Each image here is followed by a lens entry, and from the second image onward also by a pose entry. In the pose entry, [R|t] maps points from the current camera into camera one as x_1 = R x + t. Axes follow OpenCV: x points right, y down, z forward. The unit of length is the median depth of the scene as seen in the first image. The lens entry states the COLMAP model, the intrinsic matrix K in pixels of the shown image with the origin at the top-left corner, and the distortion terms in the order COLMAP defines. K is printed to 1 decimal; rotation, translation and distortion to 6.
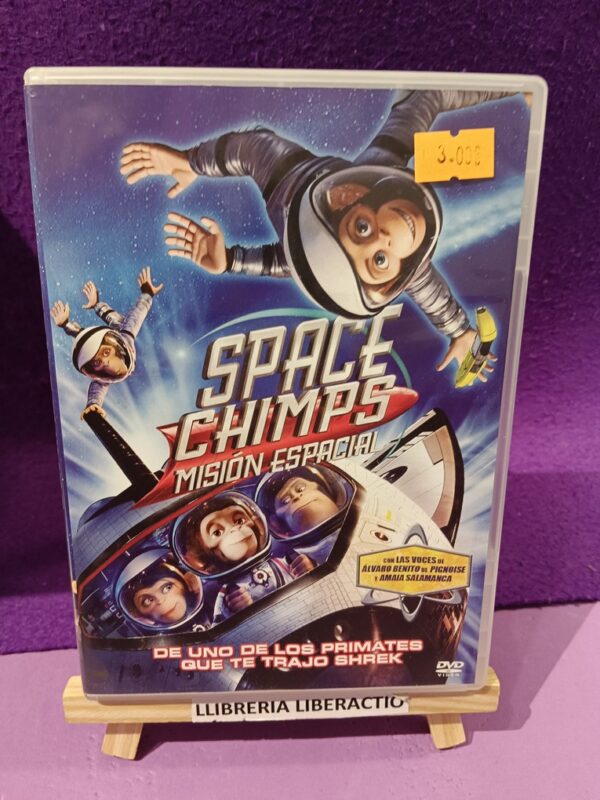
lens RADIAL K [[607.5, 0, 298.8], [0, 607.5, 397.1], [0, 0, 1]] dist [-0.001465, -0.070456]
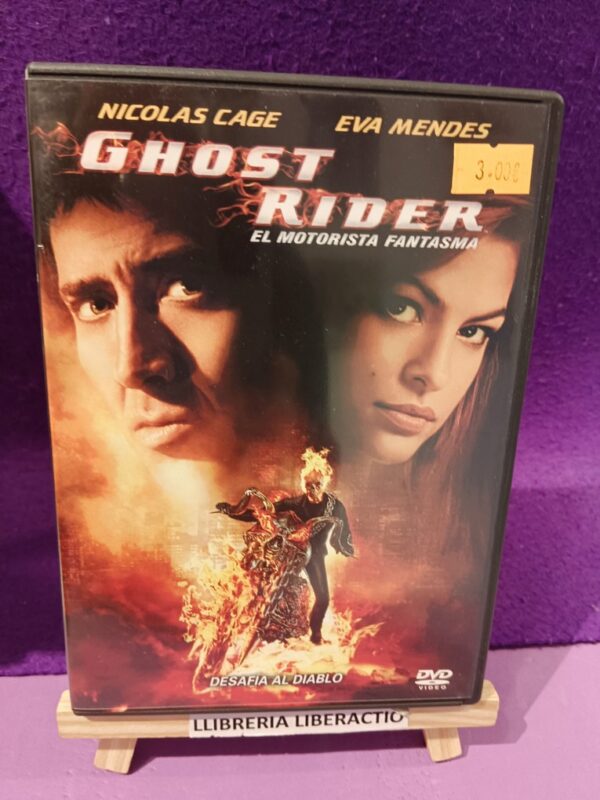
lens RADIAL K [[609.5, 0, 297.2], [0, 609.5, 394.5], [0, 0, 1]] dist [-0.011611, -0.058439]
pose [[0.999031, 0.043731, 0.004881, -0.009665], [-0.043754, 0.999031, 0.004680, -0.048647], [-0.004672, -0.004889, 0.999977, 0.054804]]
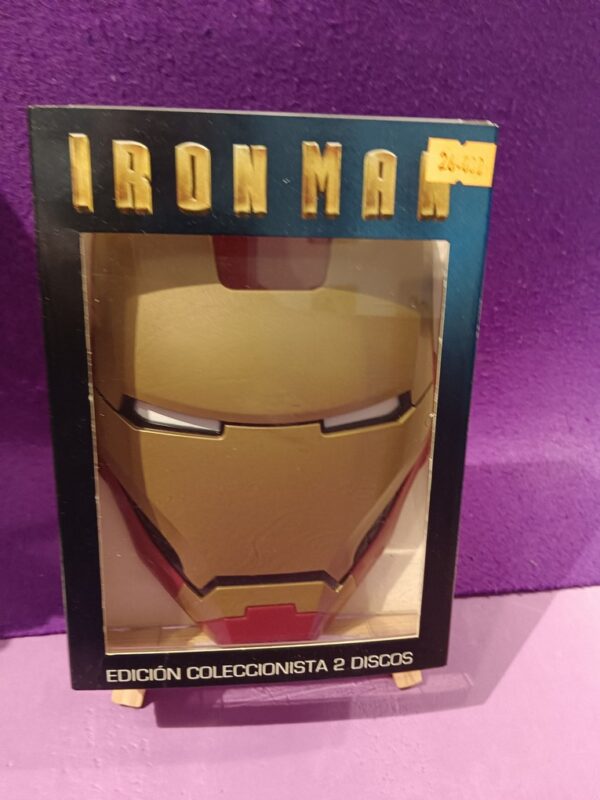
lens RADIAL K [[601.5, 0, 294.1], [0, 601.5, 399.0], [0, 0, 1]] dist [0.000265, -0.062772]
pose [[0.998637, 0.016400, 0.049550, -0.028838], [-0.015490, 0.999705, -0.018695, 0.006500], [-0.049842, 0.017902, 0.998597, -0.132102]]
